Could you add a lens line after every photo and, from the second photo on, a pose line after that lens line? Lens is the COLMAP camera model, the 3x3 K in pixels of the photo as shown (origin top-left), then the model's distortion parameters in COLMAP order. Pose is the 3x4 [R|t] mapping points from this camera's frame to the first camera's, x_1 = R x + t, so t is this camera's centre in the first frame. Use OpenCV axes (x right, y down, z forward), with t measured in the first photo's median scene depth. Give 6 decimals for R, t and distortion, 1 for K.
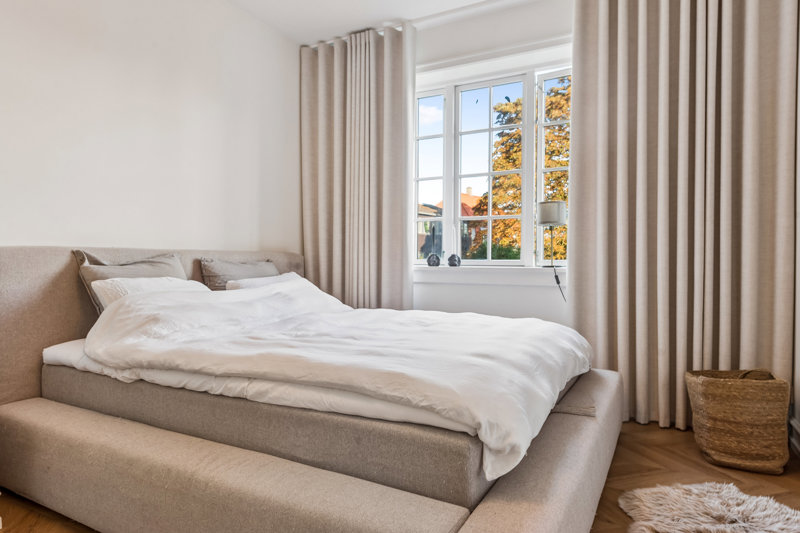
lens RADIAL K [[486.9, 0, 400.3], [0, 486.9, 266.1], [0, 0, 1]] dist [0.009366, 0.002519]
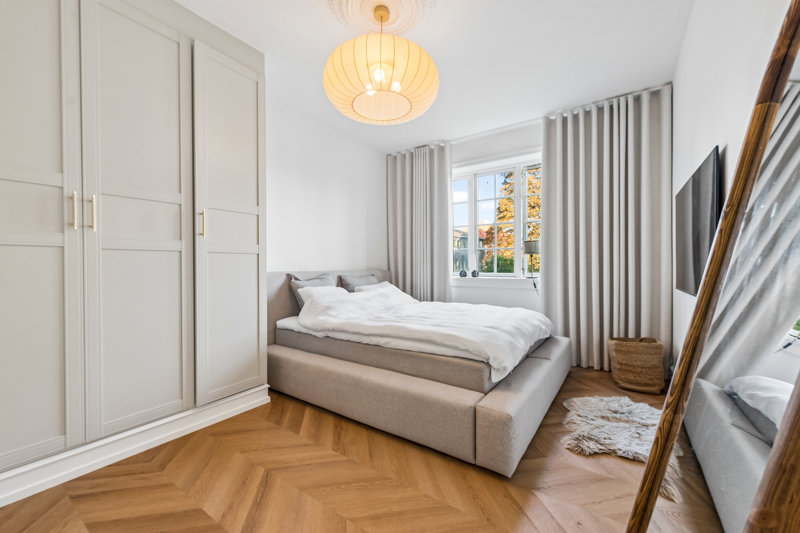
lens RADIAL K [[316.4, 0, 401.8], [0, 316.4, 265.6], [0, 0, 1]] dist [0.000018, -0.000635]
pose [[0.993665, -0.007903, -0.112107, -0.035318], [0.006521, 0.999898, -0.012686, -0.041334], [0.112196, 0.011874, 0.993615, -0.247405]]
